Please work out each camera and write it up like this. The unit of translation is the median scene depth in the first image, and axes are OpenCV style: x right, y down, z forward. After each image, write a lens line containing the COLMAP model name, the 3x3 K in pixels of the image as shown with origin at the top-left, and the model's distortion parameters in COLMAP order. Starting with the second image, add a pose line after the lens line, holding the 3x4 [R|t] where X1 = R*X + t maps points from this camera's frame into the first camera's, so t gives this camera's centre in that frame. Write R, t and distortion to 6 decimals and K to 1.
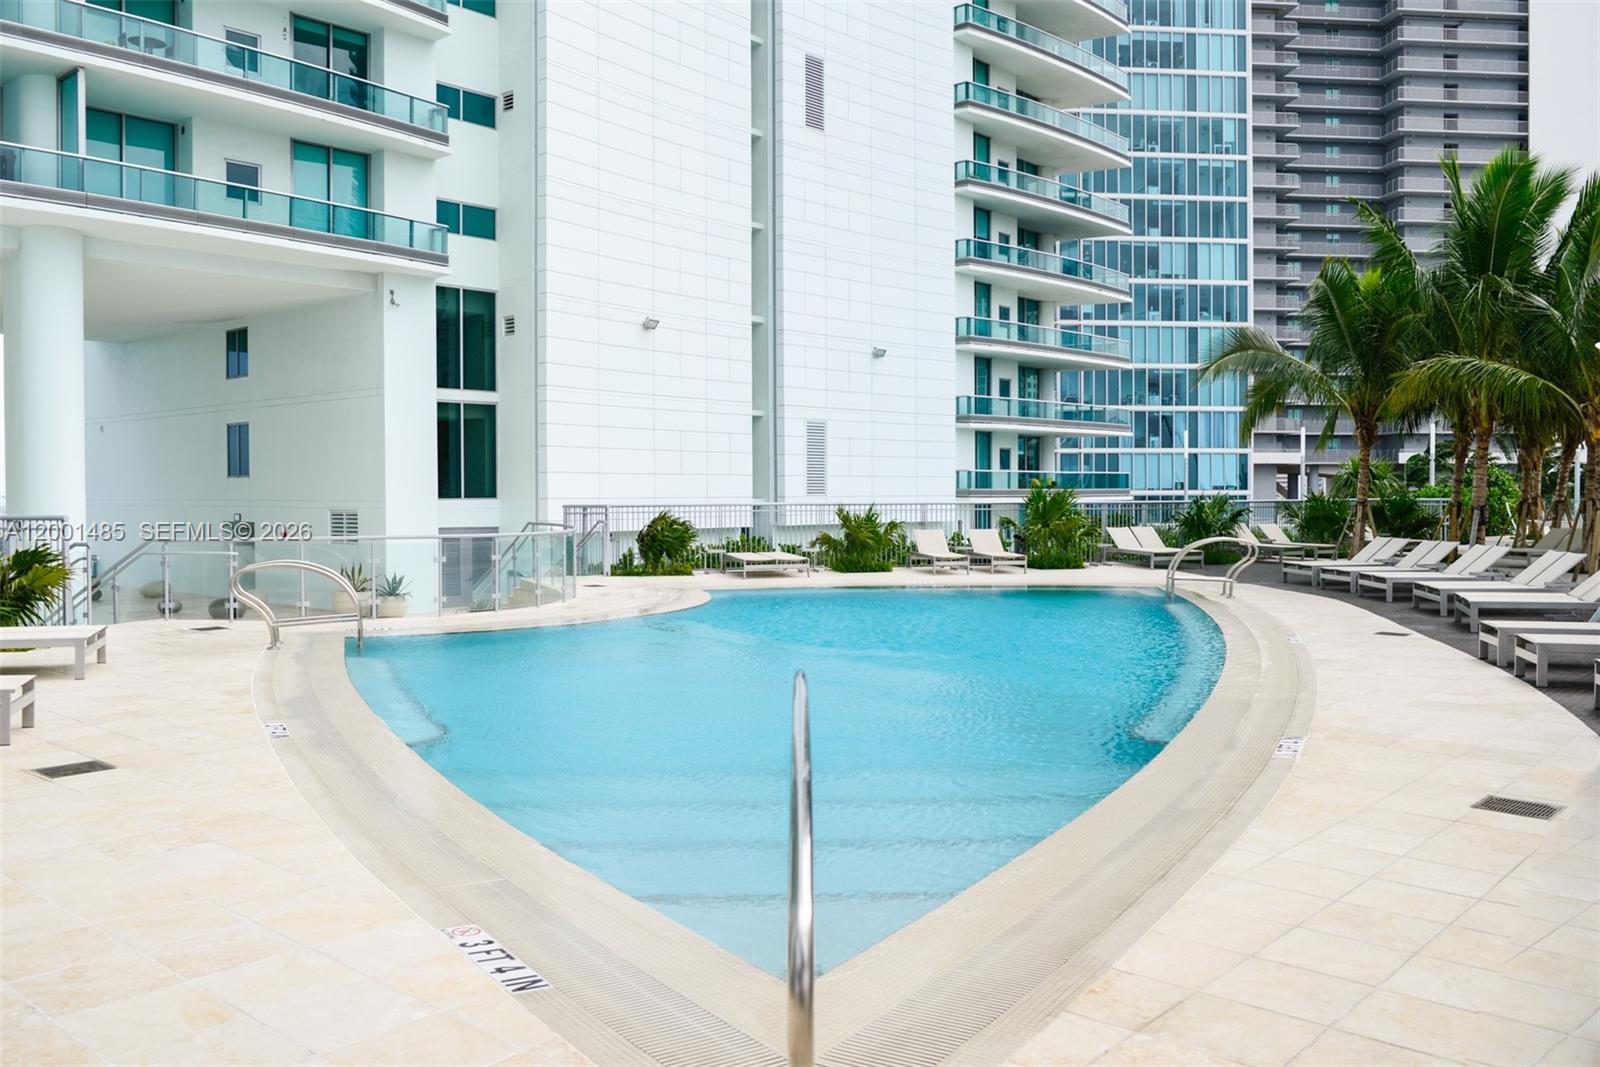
lens RADIAL K [[1303.9, 0, 797.4], [0, 1303.9, 533.8], [0, 0, 1]] dist [-0.081767, 0.007778]
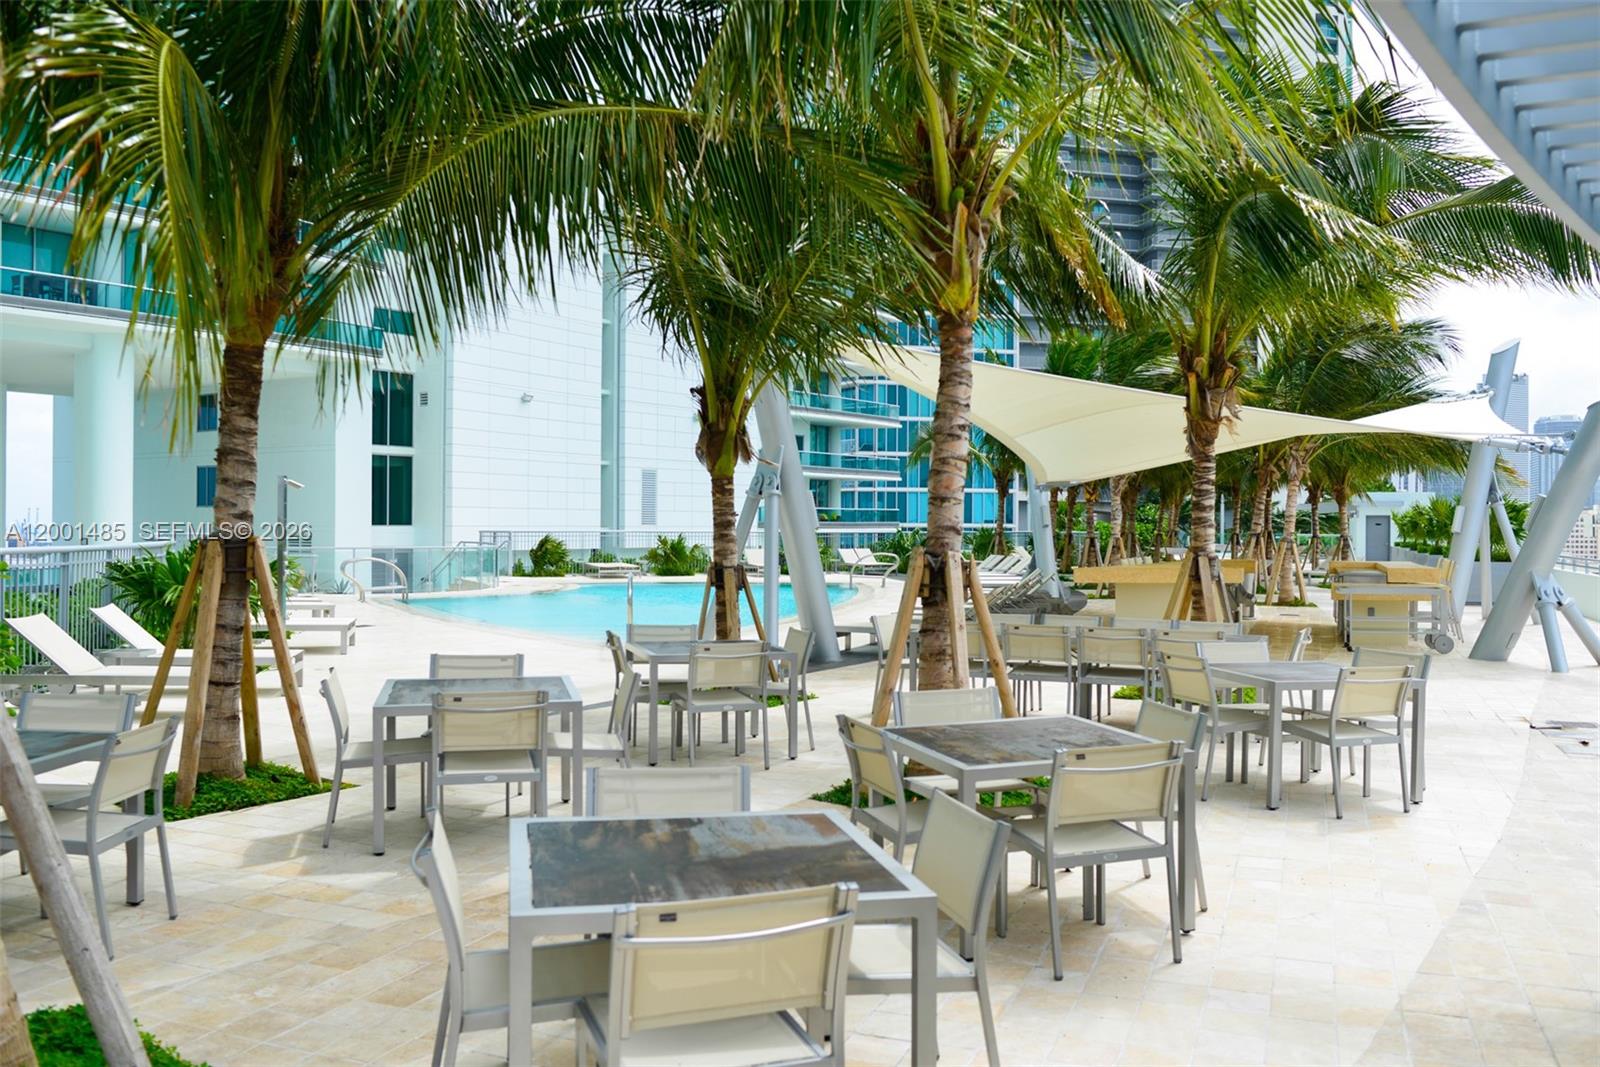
lens RADIAL K [[1303.9, 0, 801.5], [0, 1303.9, 526.6], [0, 0, 1]] dist [-0.081767, 0.007778]
pose [[0.992056, 0.010303, 0.125373, 0.003083], [-0.006821, 0.999580, -0.028170, 0.009644], [-0.125611, 0.027091, 0.991710, -0.408220]]
